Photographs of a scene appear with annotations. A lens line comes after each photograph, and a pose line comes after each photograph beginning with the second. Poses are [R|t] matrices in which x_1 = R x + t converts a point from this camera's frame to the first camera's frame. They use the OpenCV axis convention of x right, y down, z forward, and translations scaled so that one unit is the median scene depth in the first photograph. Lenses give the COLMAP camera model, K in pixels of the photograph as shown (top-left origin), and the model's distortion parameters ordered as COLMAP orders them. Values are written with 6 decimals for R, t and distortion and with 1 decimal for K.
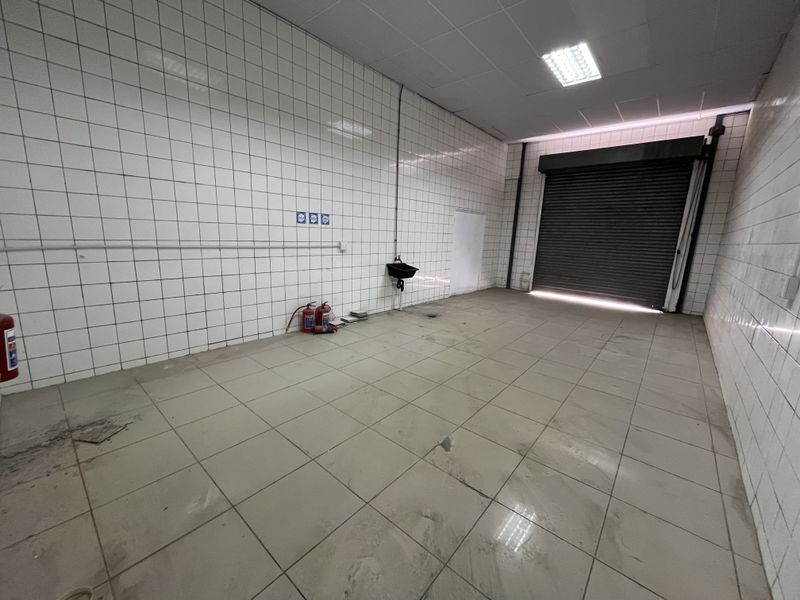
lens RADIAL K [[324.2, 0, 397.0], [0, 324.2, 298.7], [0, 0, 1]] dist [-0.001980, -0.000094]
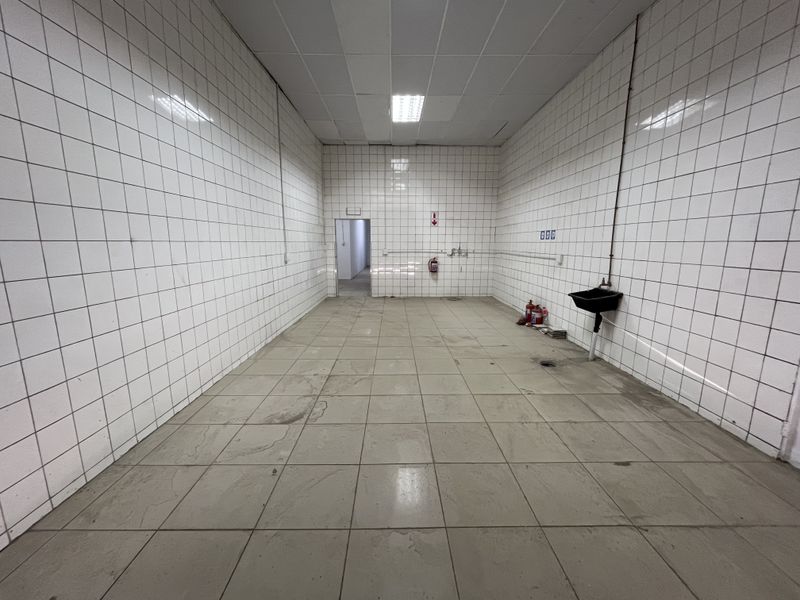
lens RADIAL K [[324.2, 0, 397.0], [0, 324.2, 298.7], [0, 0, 1]] dist [-0.001980, -0.000094]
pose [[-0.754231, 0.074635, -0.652354, 0.950316], [-0.157307, 0.944046, 0.289881, -0.272972], [0.637487, 0.321257, -0.700288, 1.506051]]
